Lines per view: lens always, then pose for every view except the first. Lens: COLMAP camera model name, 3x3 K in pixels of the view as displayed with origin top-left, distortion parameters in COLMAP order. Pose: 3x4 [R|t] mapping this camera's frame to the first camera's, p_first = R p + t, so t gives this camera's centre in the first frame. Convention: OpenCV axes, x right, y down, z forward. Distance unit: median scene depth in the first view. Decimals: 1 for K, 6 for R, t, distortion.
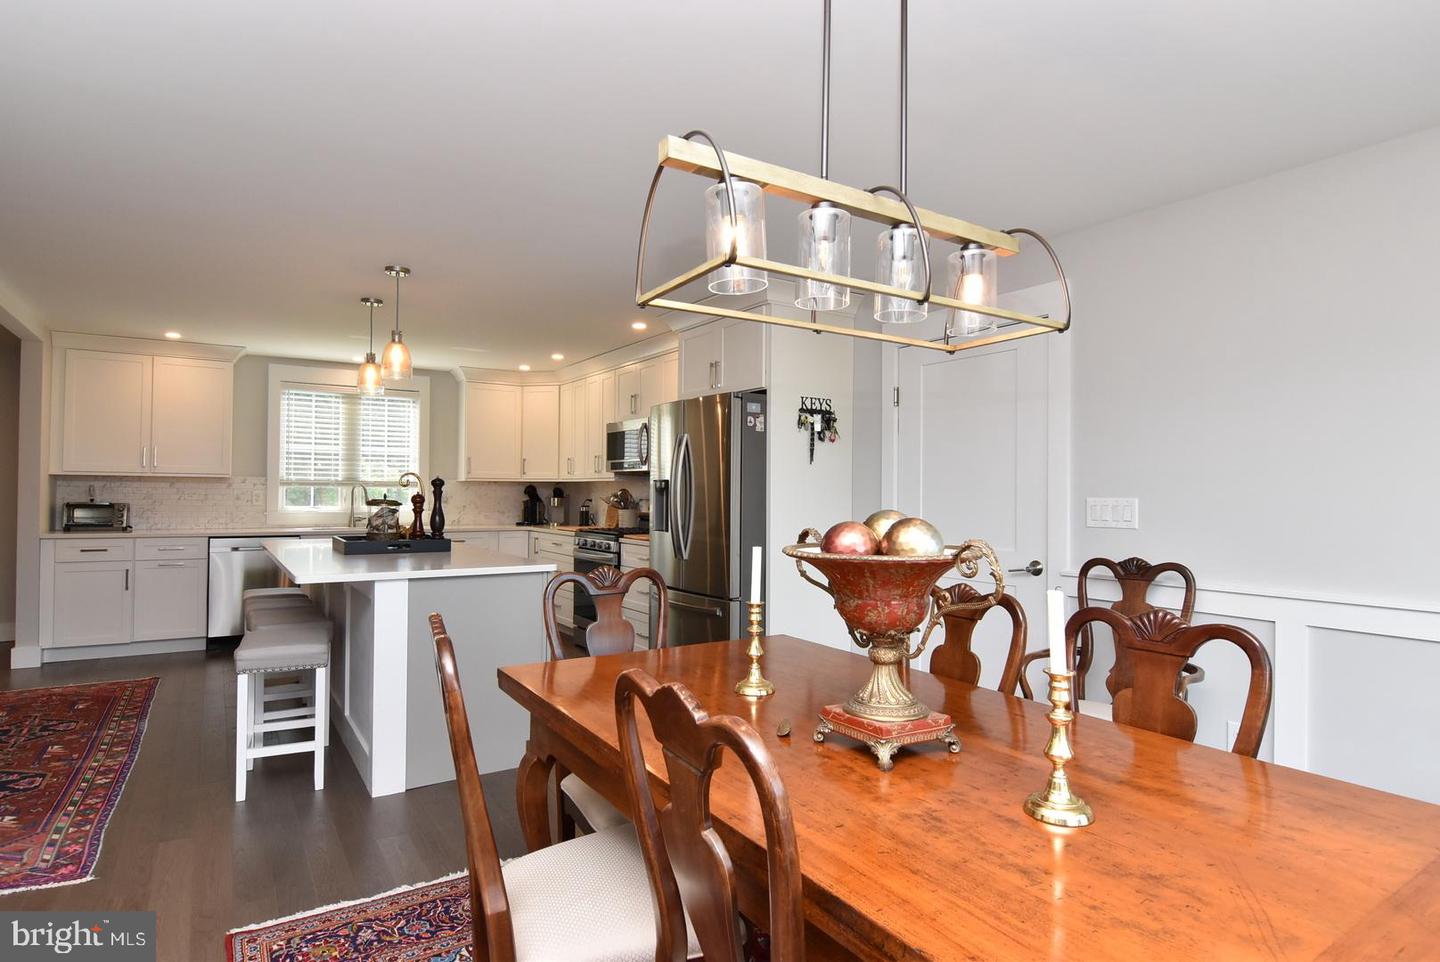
lens RADIAL K [[764.4, 0, 725.3], [0, 764.4, 481.2], [0, 0, 1]] dist [-0.001905, -0.015313]
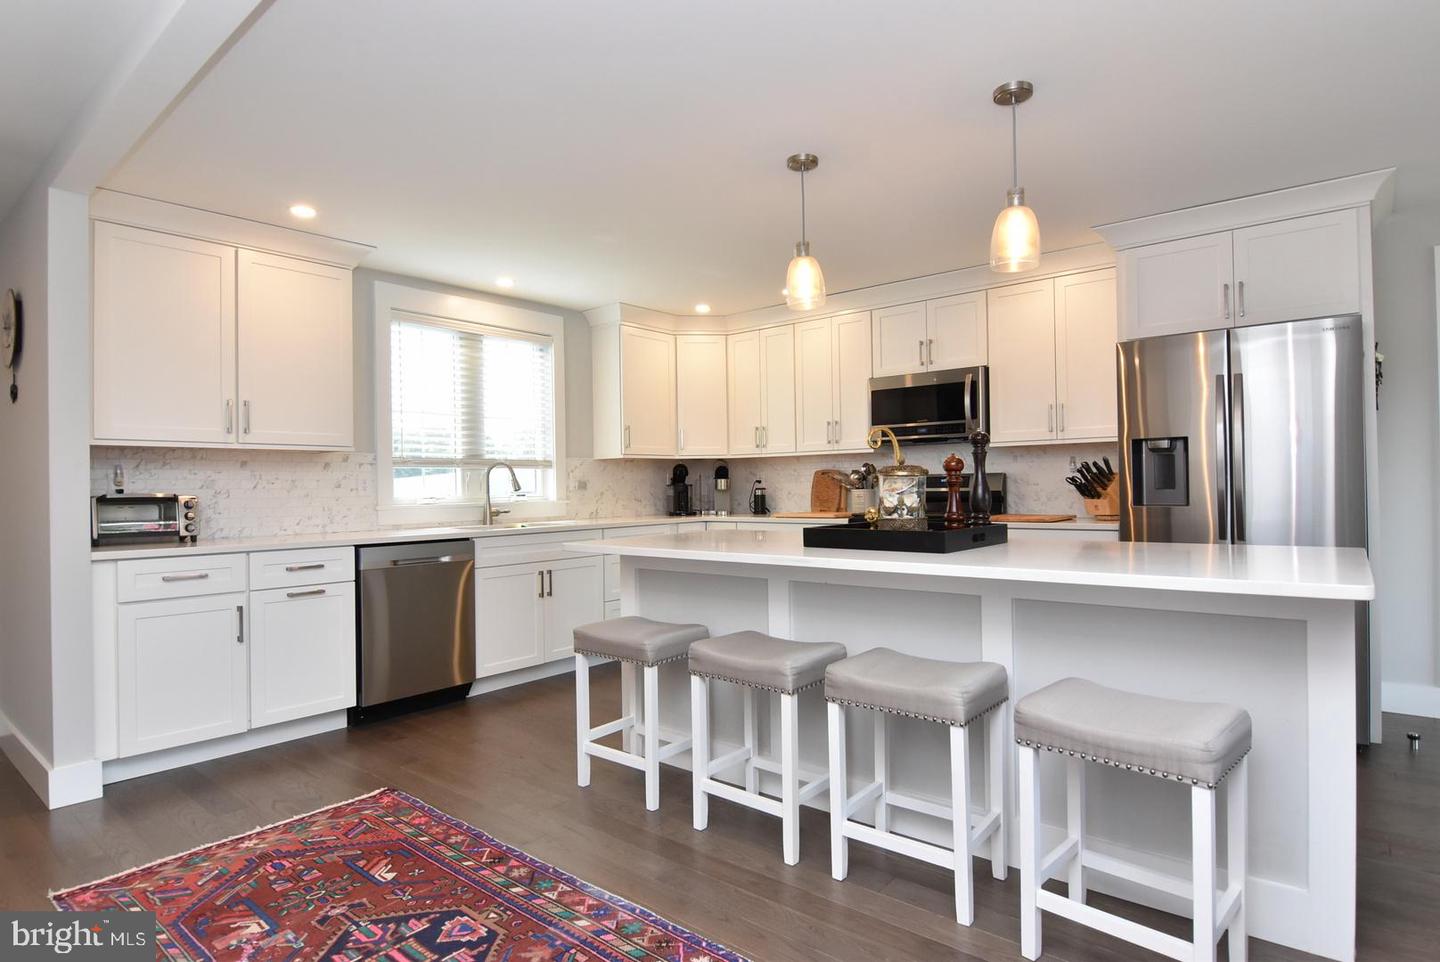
lens RADIAL K [[764.4, 0, 725.0], [0, 764.4, 483.9], [0, 0, 1]] dist [-0.001905, -0.015313]
pose [[0.957657, -0.021887, 0.287079, -0.595727], [0.018649, 0.999728, 0.014010, 0.020902], [-0.287308, -0.008063, 0.957804, 0.334530]]
